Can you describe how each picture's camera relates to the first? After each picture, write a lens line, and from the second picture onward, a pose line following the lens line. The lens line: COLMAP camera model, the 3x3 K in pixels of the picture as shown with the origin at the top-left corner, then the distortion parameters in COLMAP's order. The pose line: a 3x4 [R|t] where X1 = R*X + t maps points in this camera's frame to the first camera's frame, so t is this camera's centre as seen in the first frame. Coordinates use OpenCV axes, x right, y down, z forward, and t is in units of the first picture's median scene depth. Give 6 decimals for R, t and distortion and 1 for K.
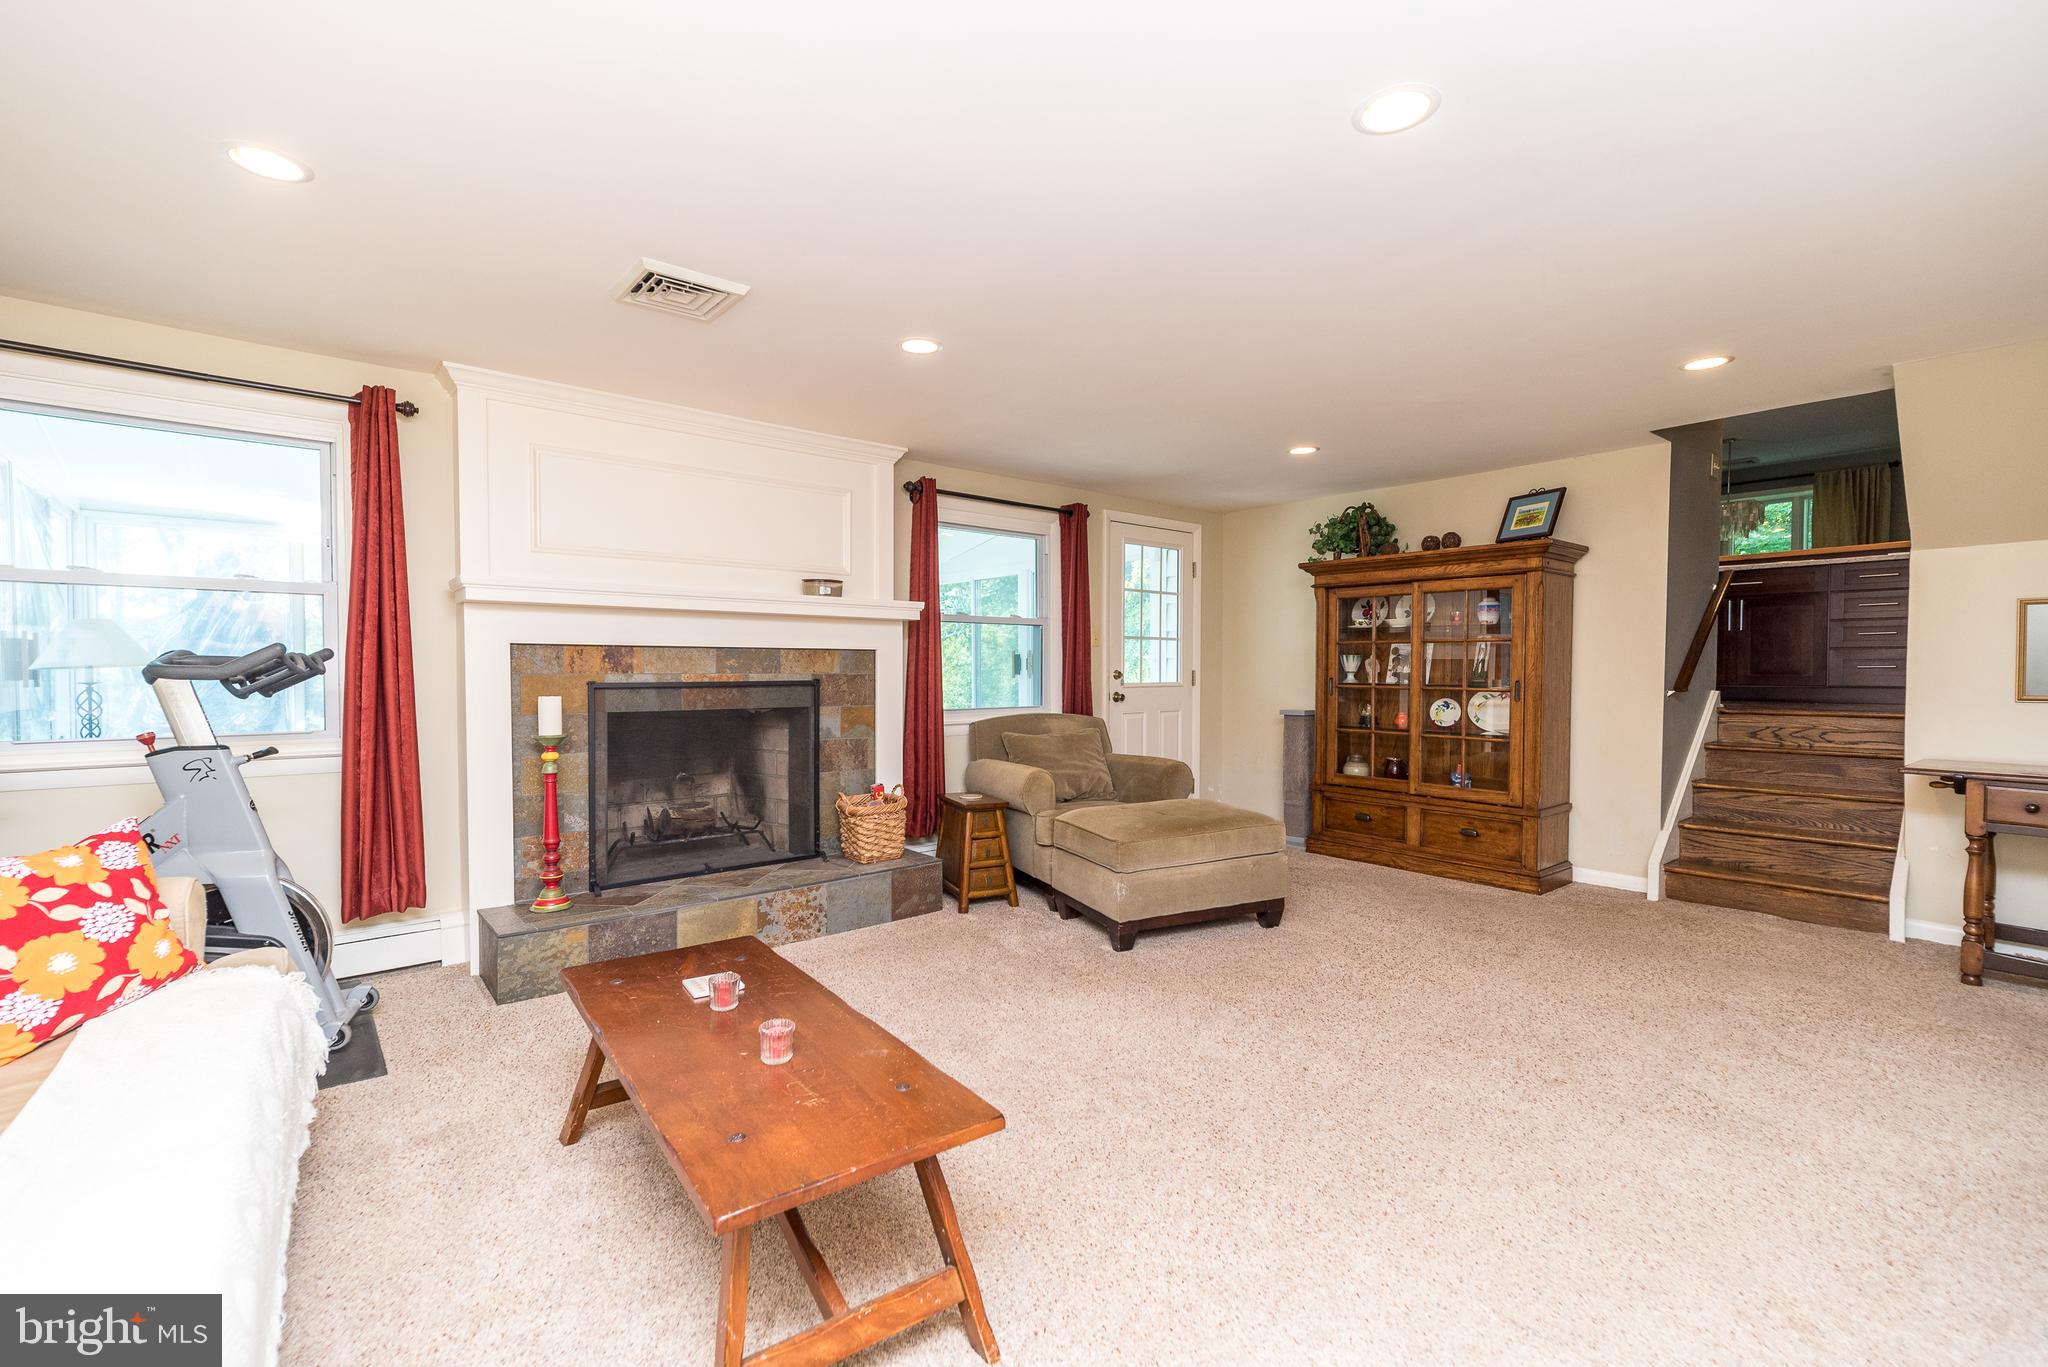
lens RADIAL K [[889.4, 0, 1024.1], [0, 889.4, 687.8], [0, 0, 1]] dist [0.005572, 0.000551]
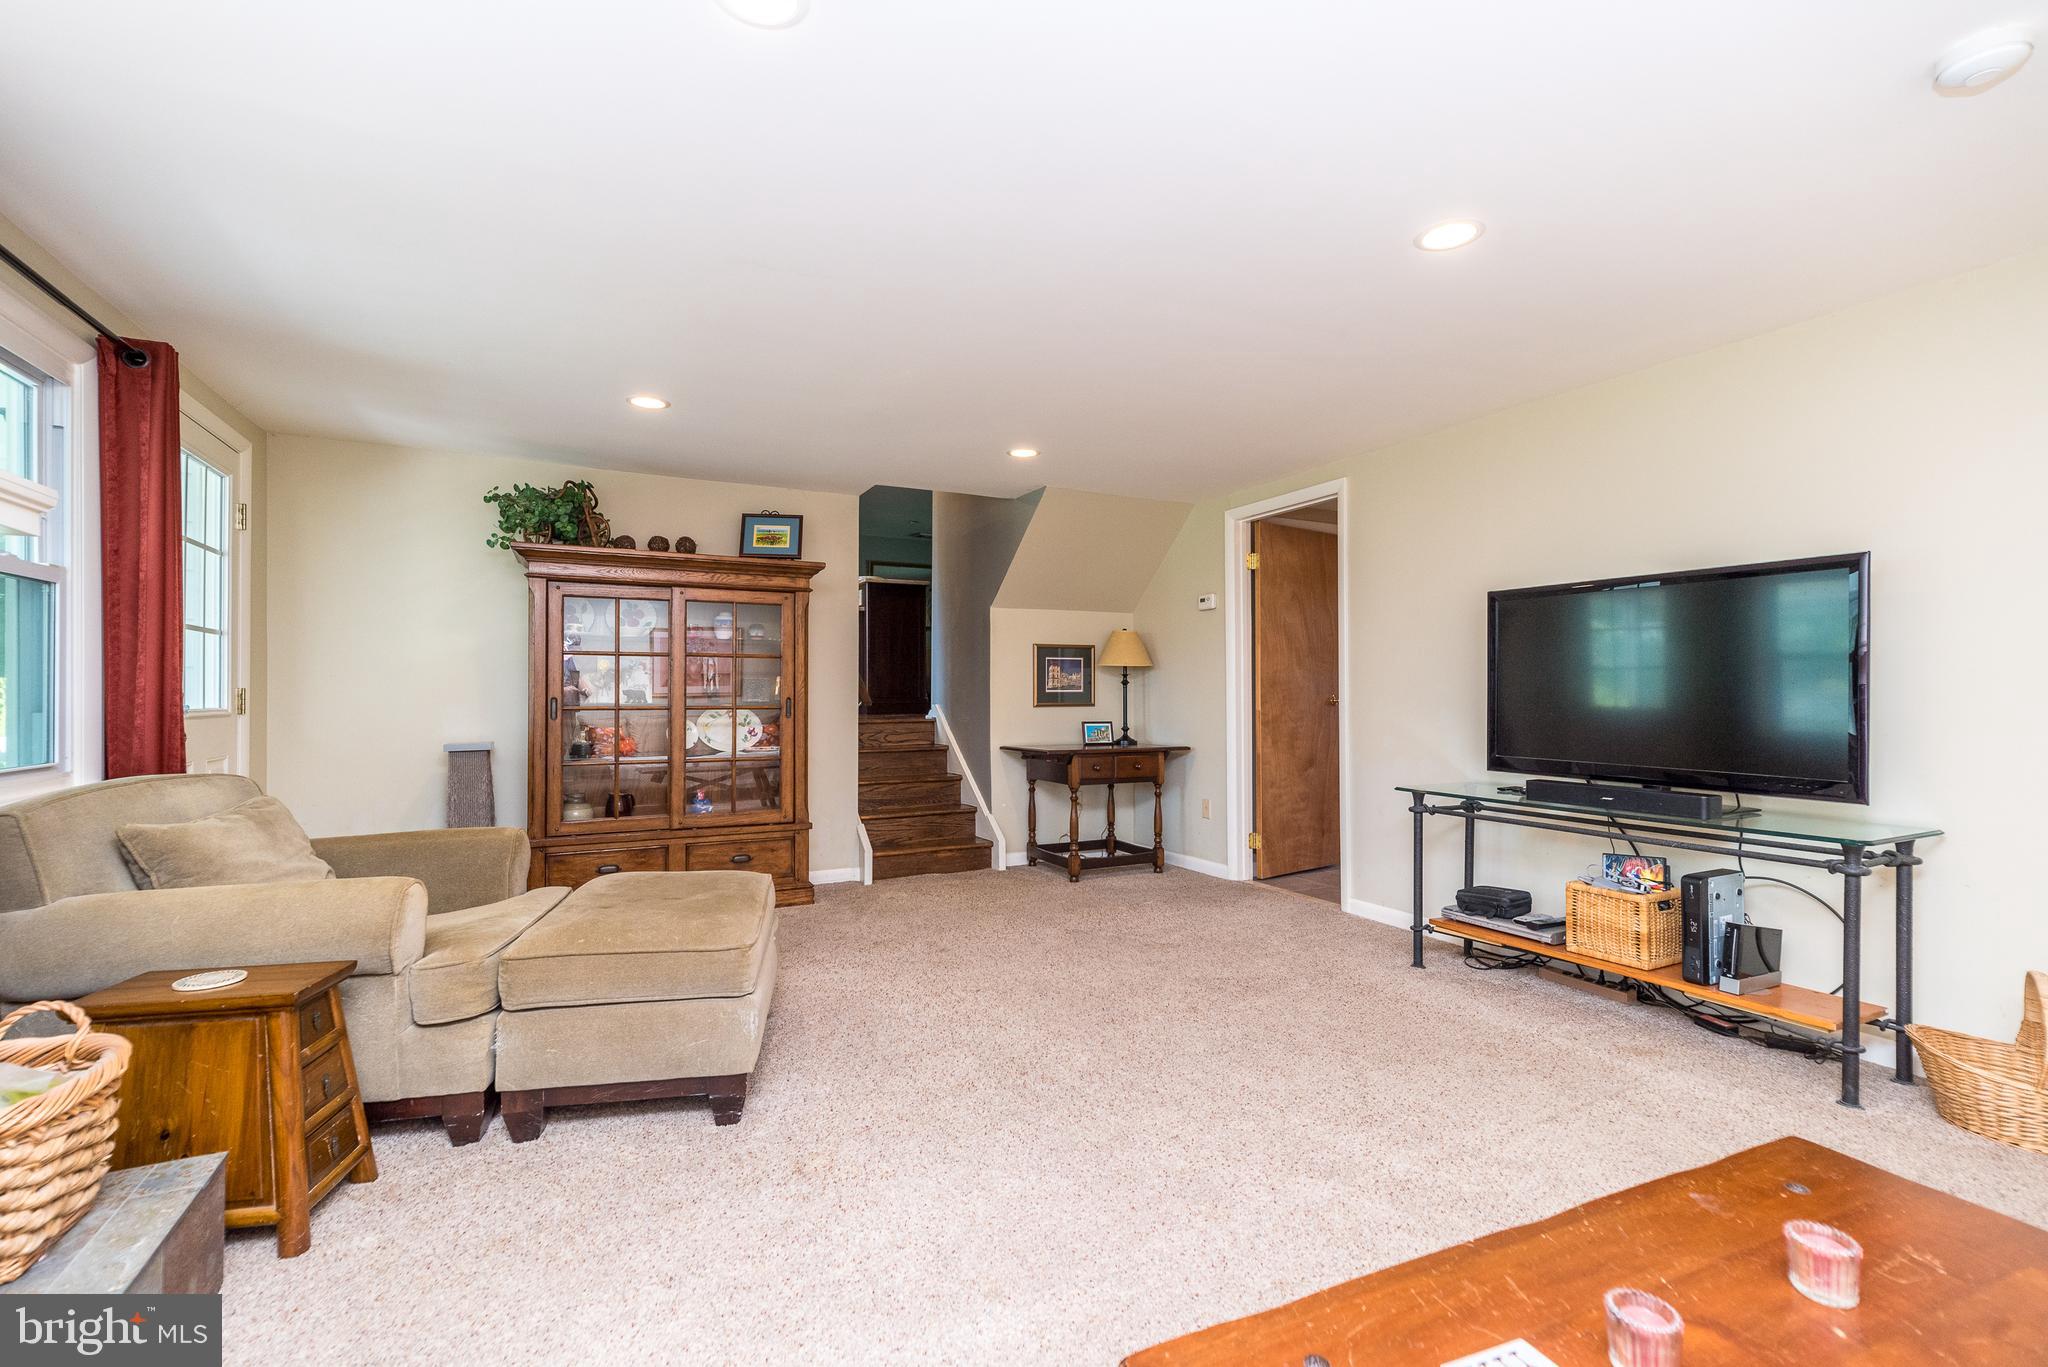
lens RADIAL K [[889.4, 0, 1024.1], [0, 889.4, 687.8], [0, 0, 1]] dist [0.005572, 0.000551]
pose [[0.218727, 0.002300, 0.975783, -0.412938], [0.017954, 0.999818, -0.006381, -0.008442], [-0.975621, 0.018915, 0.218646, 0.564484]]
